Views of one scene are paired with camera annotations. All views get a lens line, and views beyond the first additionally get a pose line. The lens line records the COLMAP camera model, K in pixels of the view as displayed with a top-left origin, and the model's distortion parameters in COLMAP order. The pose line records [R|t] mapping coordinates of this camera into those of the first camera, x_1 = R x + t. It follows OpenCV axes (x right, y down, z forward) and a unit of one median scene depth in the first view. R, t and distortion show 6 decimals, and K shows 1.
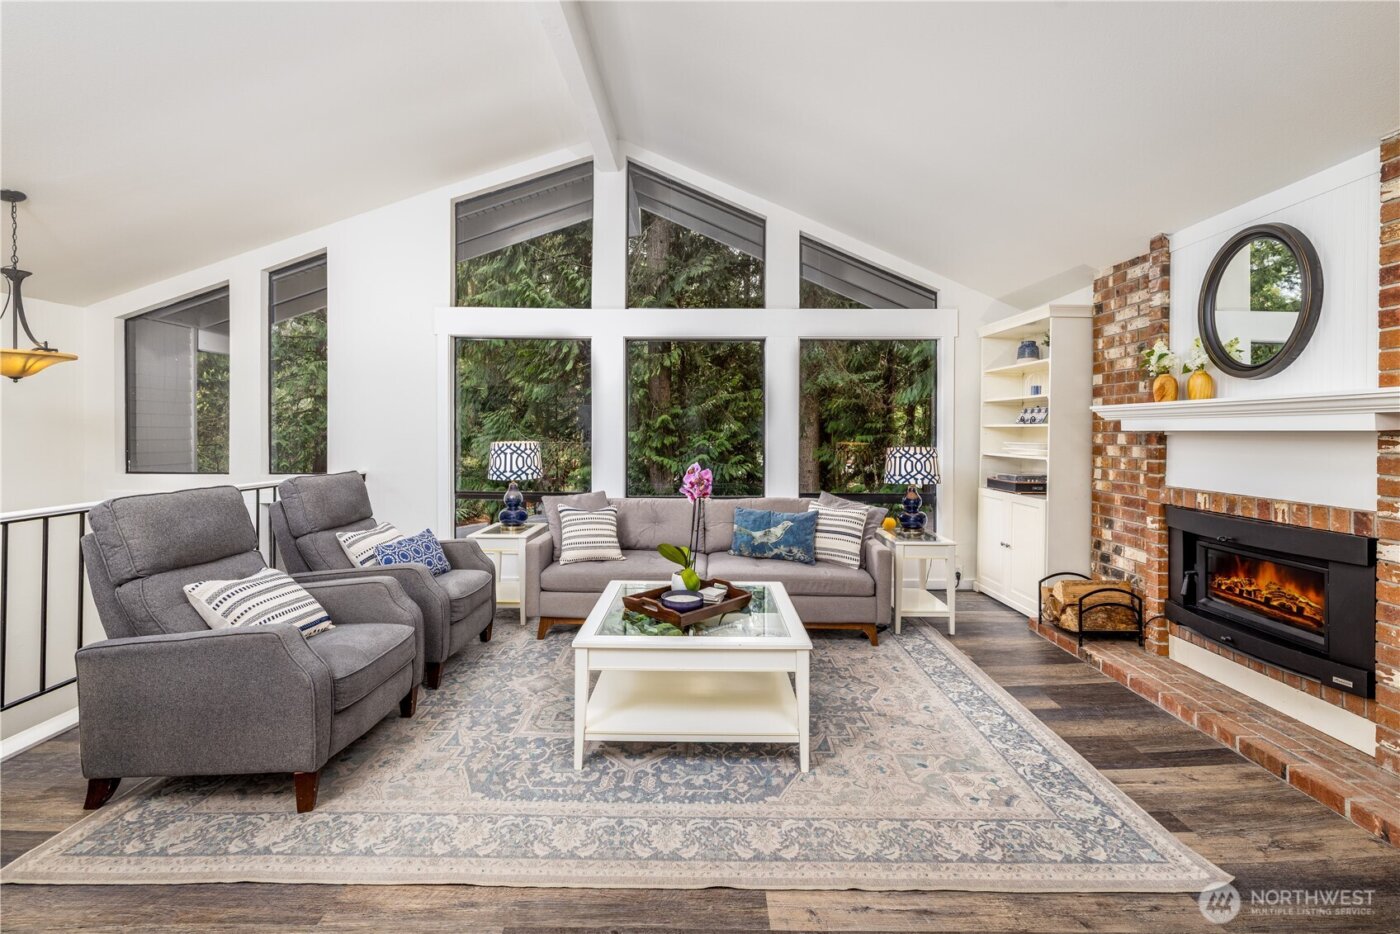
lens RADIAL K [[586.2, 0, 700.1], [0, 586.2, 430.7], [0, 0, 1]] dist [0.000806, 0.000240]
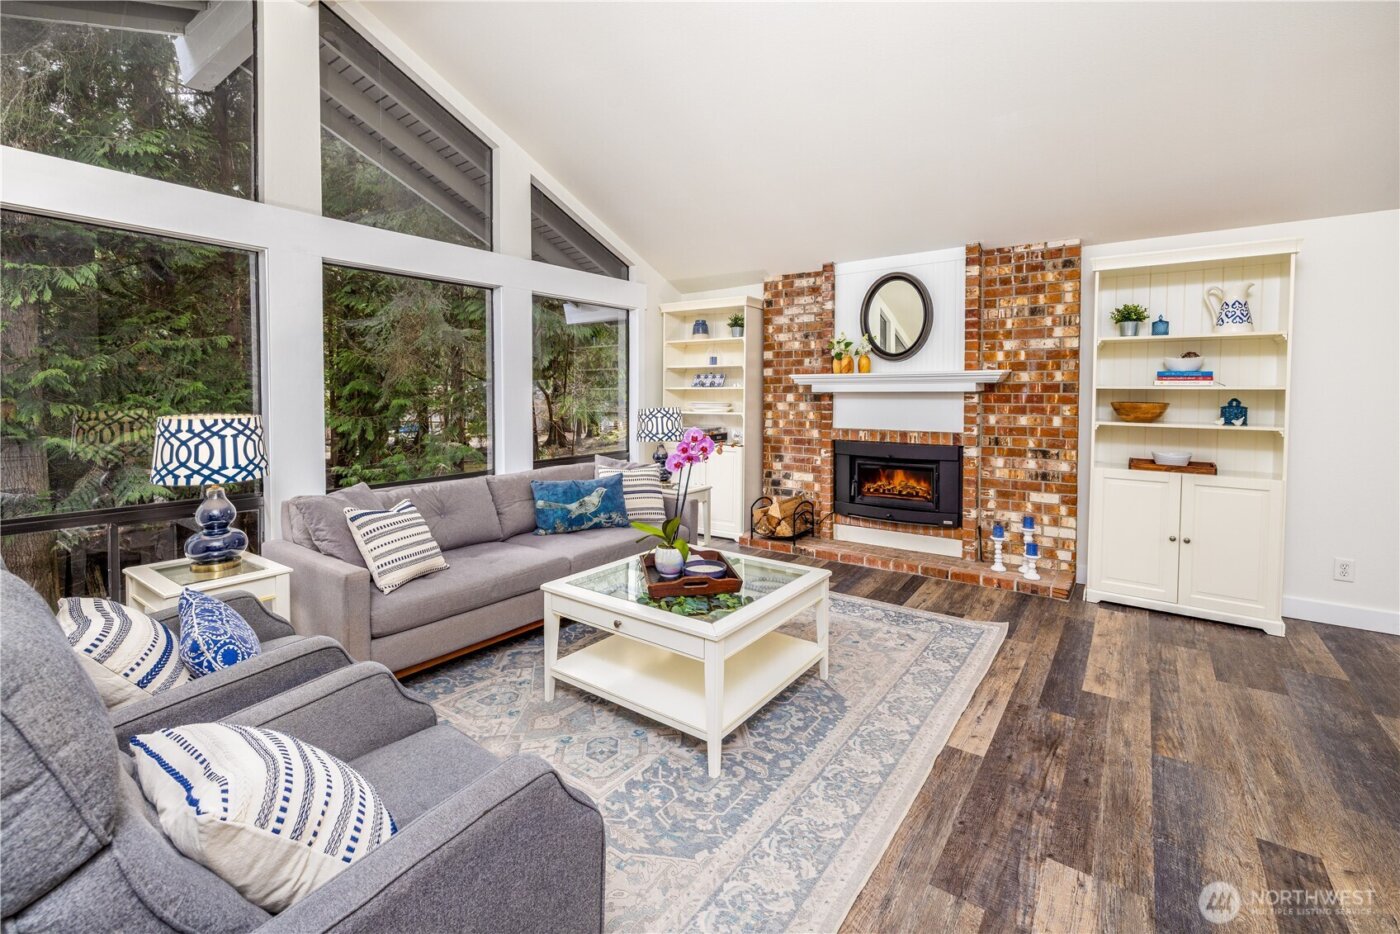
lens RADIAL K [[606.8, 0, 700.8], [0, 606.8, 407.1], [0, 0, 1]] dist [0.001111, -0.000019]
pose [[0.583438, -0.024081, 0.811801, -0.630035], [0.004996, 0.999648, 0.026062, -0.003060], [-0.812143, -0.011150, 0.583353, 0.323867]]
